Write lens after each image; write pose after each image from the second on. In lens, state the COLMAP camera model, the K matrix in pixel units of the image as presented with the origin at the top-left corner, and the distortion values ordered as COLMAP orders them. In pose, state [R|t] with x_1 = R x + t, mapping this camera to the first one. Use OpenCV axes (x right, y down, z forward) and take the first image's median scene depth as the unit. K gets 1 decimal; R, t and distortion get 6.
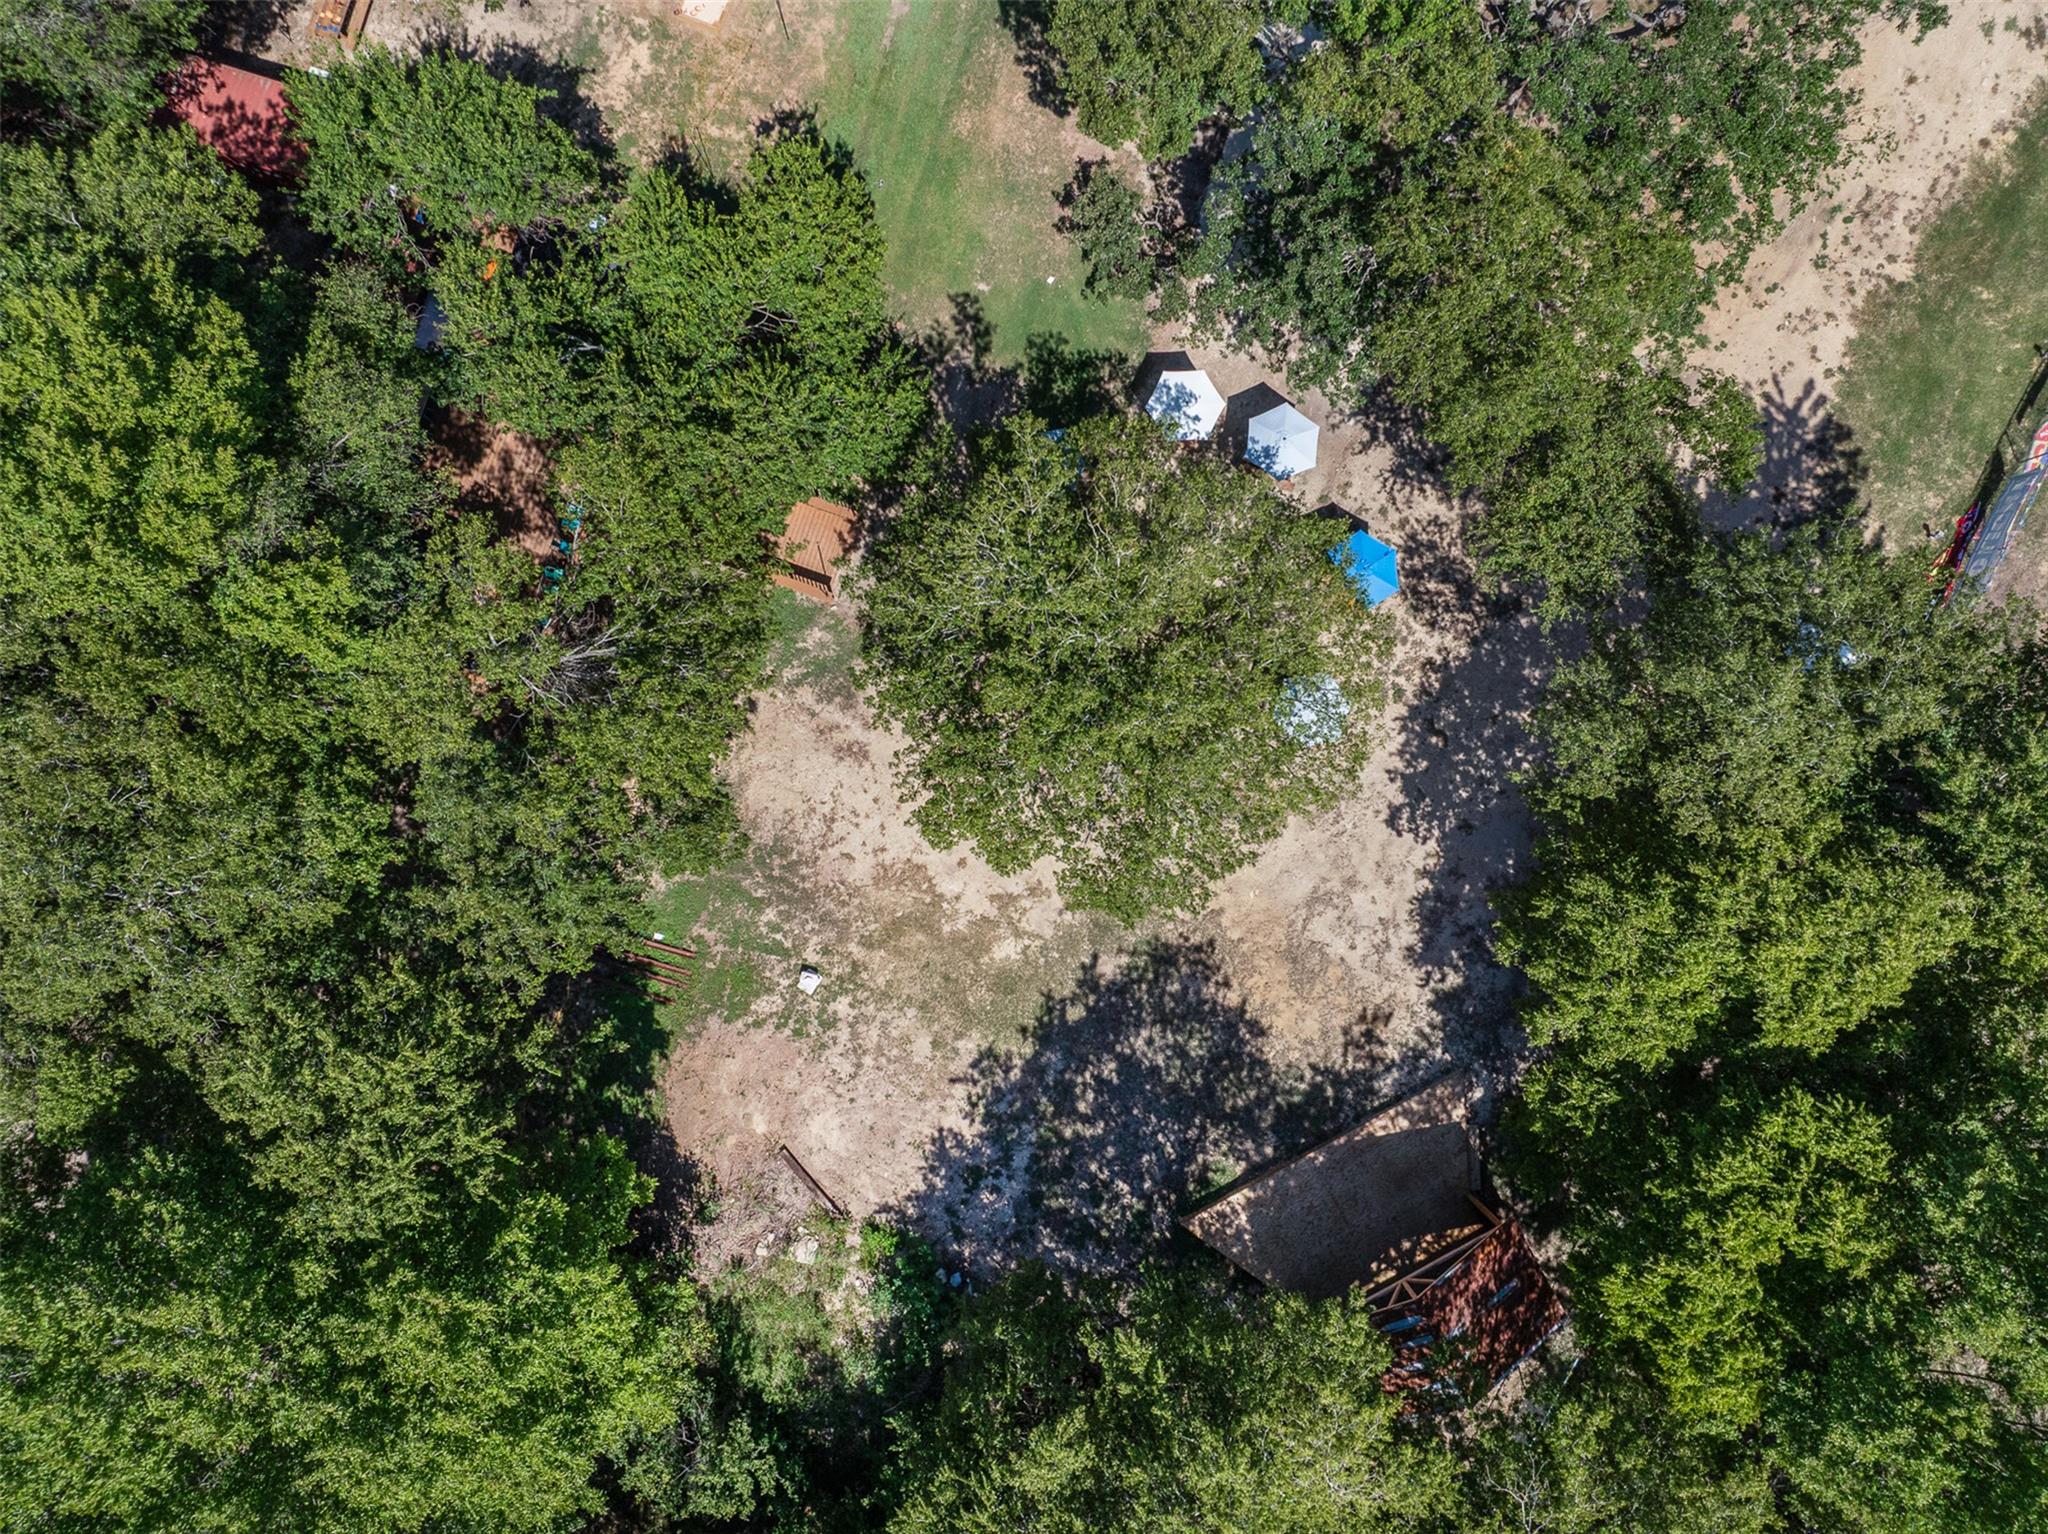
lens RADIAL K [[1438.3, 0, 1024.0], [0, 1438.3, 767.0], [0, 0, 1]] dist [-0.047725, -0.003043]
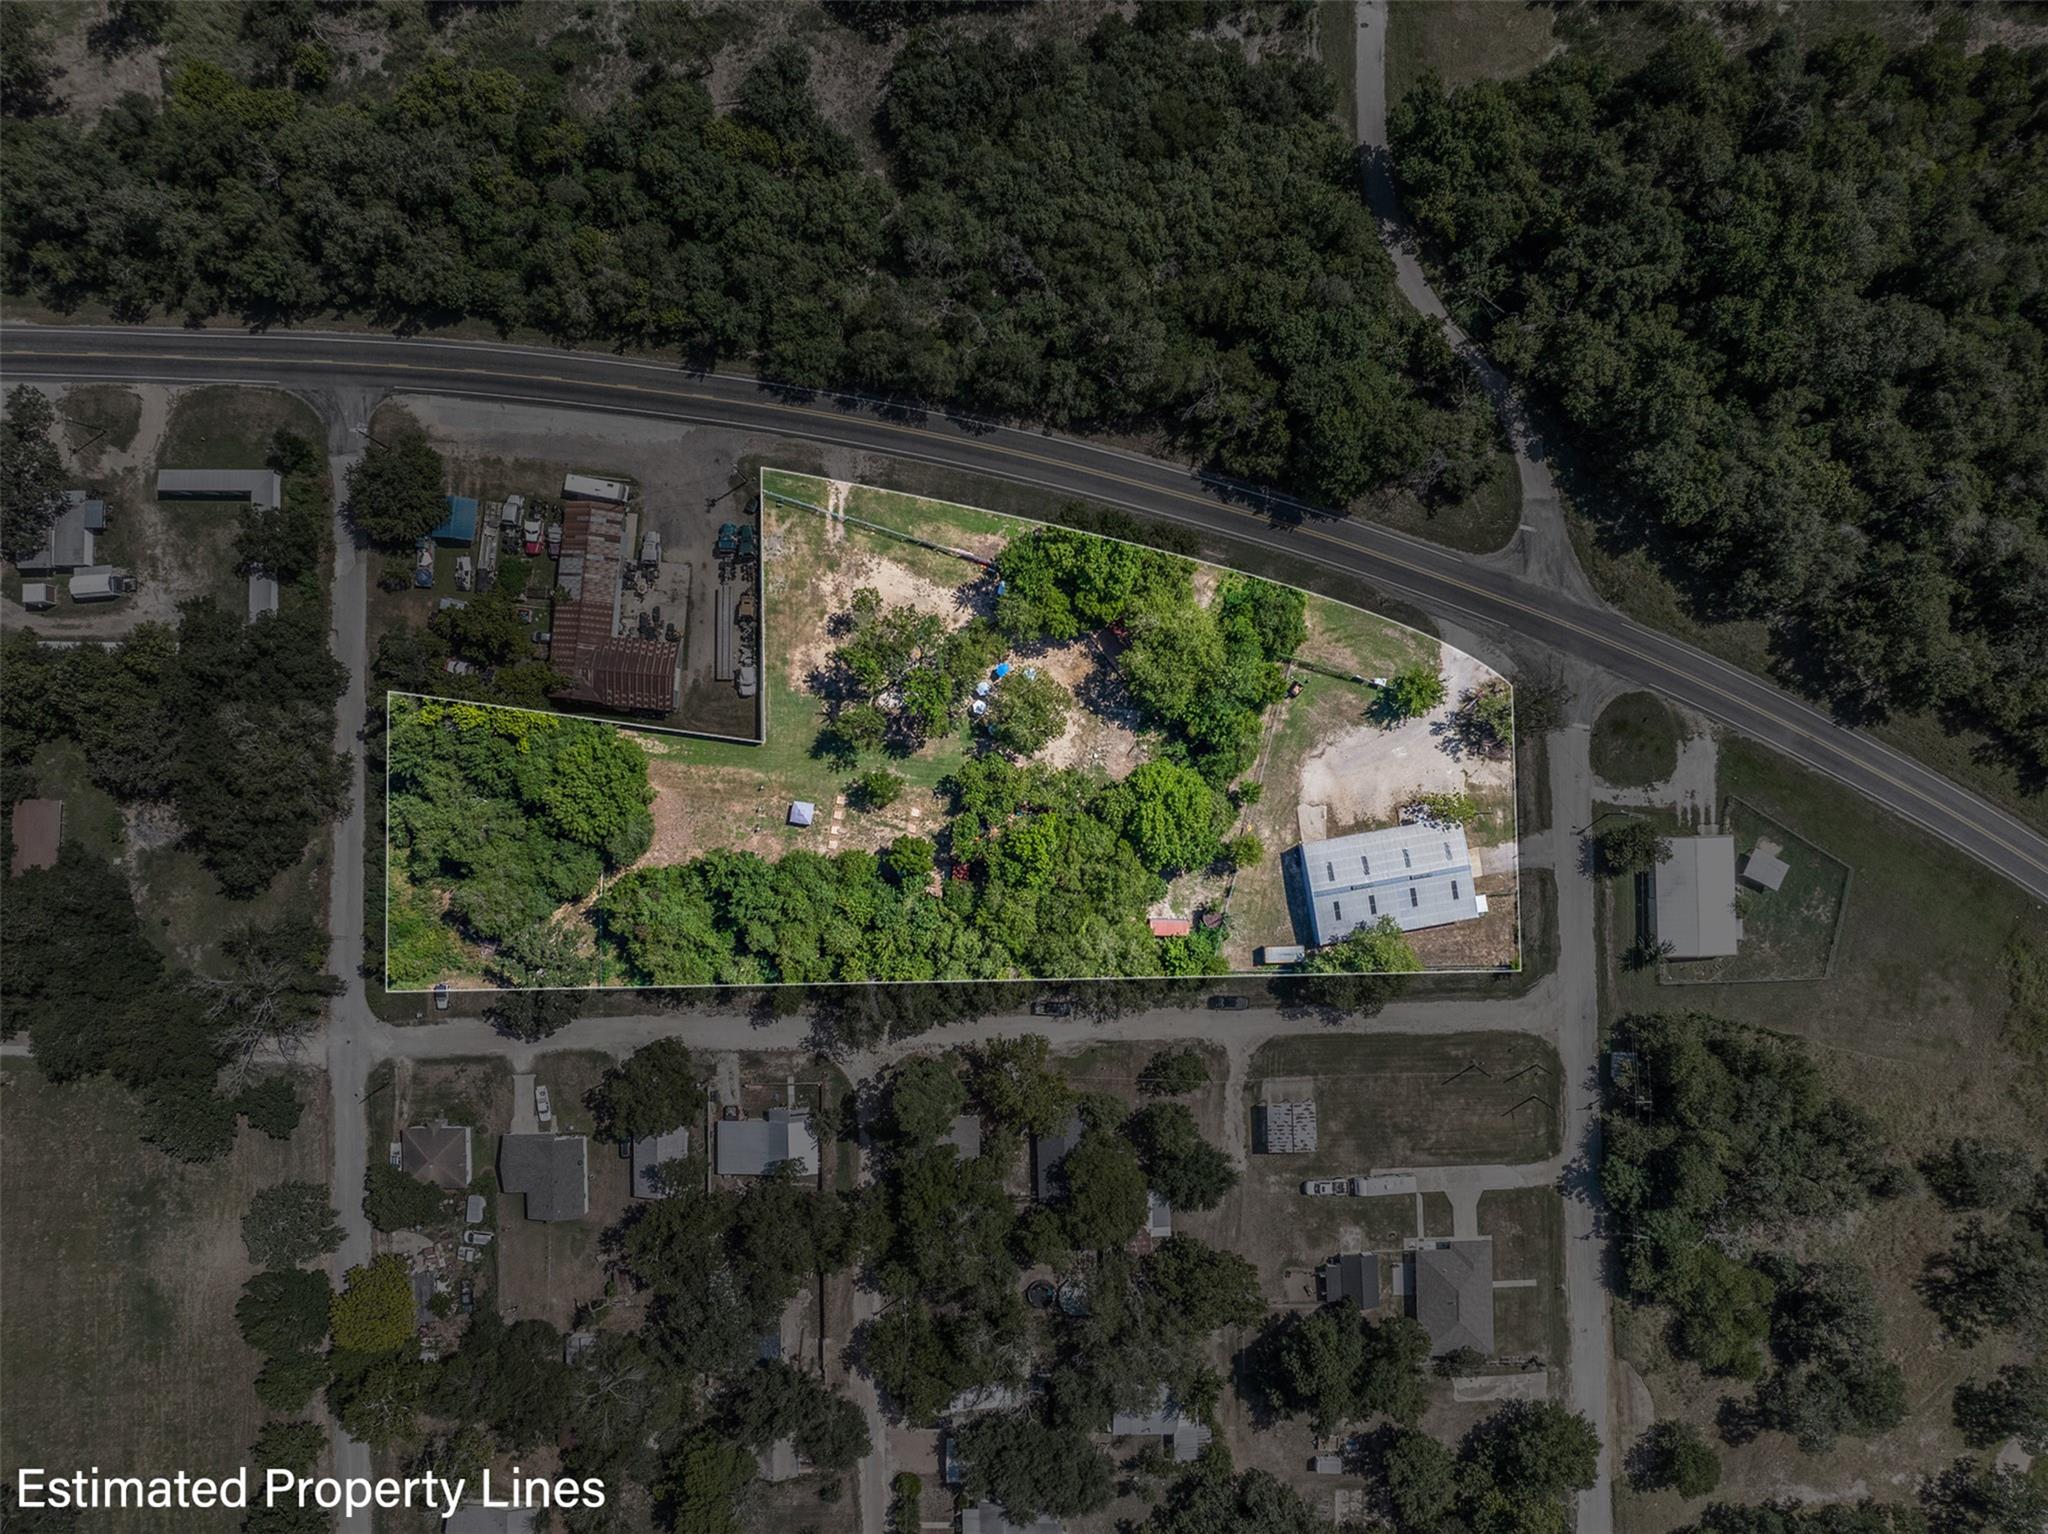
lens RADIAL K [[1438.3, 0, 1024.0], [0, 1438.3, 767.0], [0, 0, 1]] dist [-0.047725, -0.003043]
pose [[-0.191098, -0.977573, 0.088498, -0.667770], [0.980991, -0.187110, 0.051436, -0.432390], [-0.033723, 0.096645, 0.994747, -4.752060]]
